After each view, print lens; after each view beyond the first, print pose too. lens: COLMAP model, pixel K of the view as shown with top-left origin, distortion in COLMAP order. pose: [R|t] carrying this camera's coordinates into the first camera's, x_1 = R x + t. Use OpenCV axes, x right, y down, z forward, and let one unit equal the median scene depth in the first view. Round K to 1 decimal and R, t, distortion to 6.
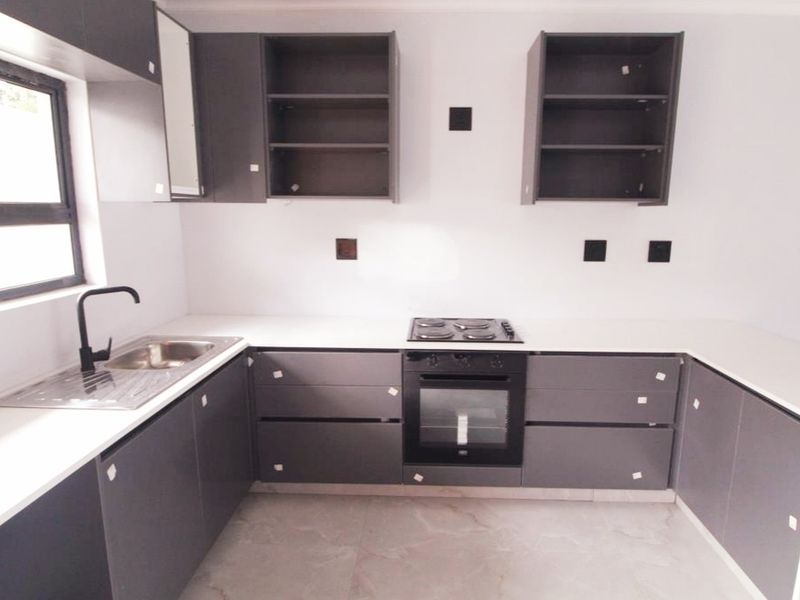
lens RADIAL K [[474.5, 0, 417.4], [0, 474.5, 300.8], [0, 0, 1]] dist [-0.008748, -0.000805]
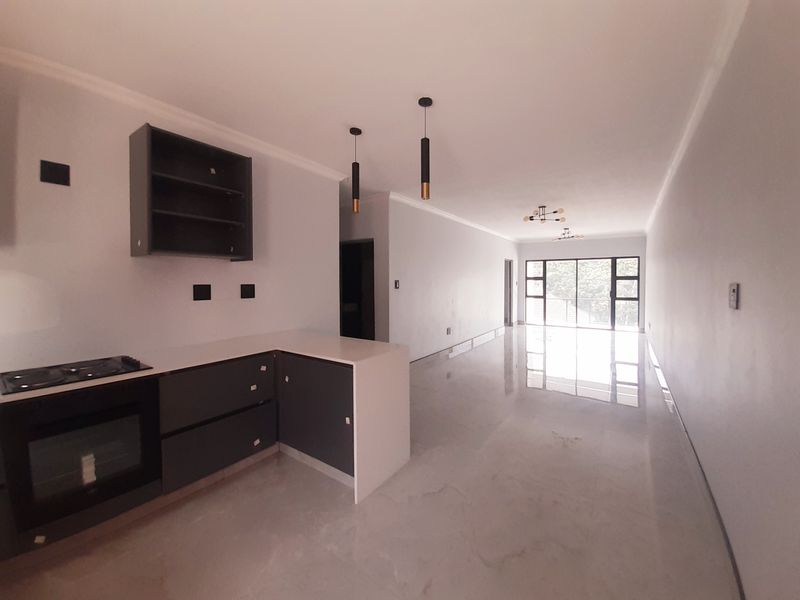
lens RADIAL K [[316.8, 0, 408.1], [0, 316.8, 290.2], [0, 0, 1]] dist [0.004369, -0.010132]
pose [[0.535270, -0.030099, 0.844145, -0.093274], [0.155993, 0.985697, -0.063769, 0.045805], [-0.830152, 0.165815, 0.532309, 0.016746]]
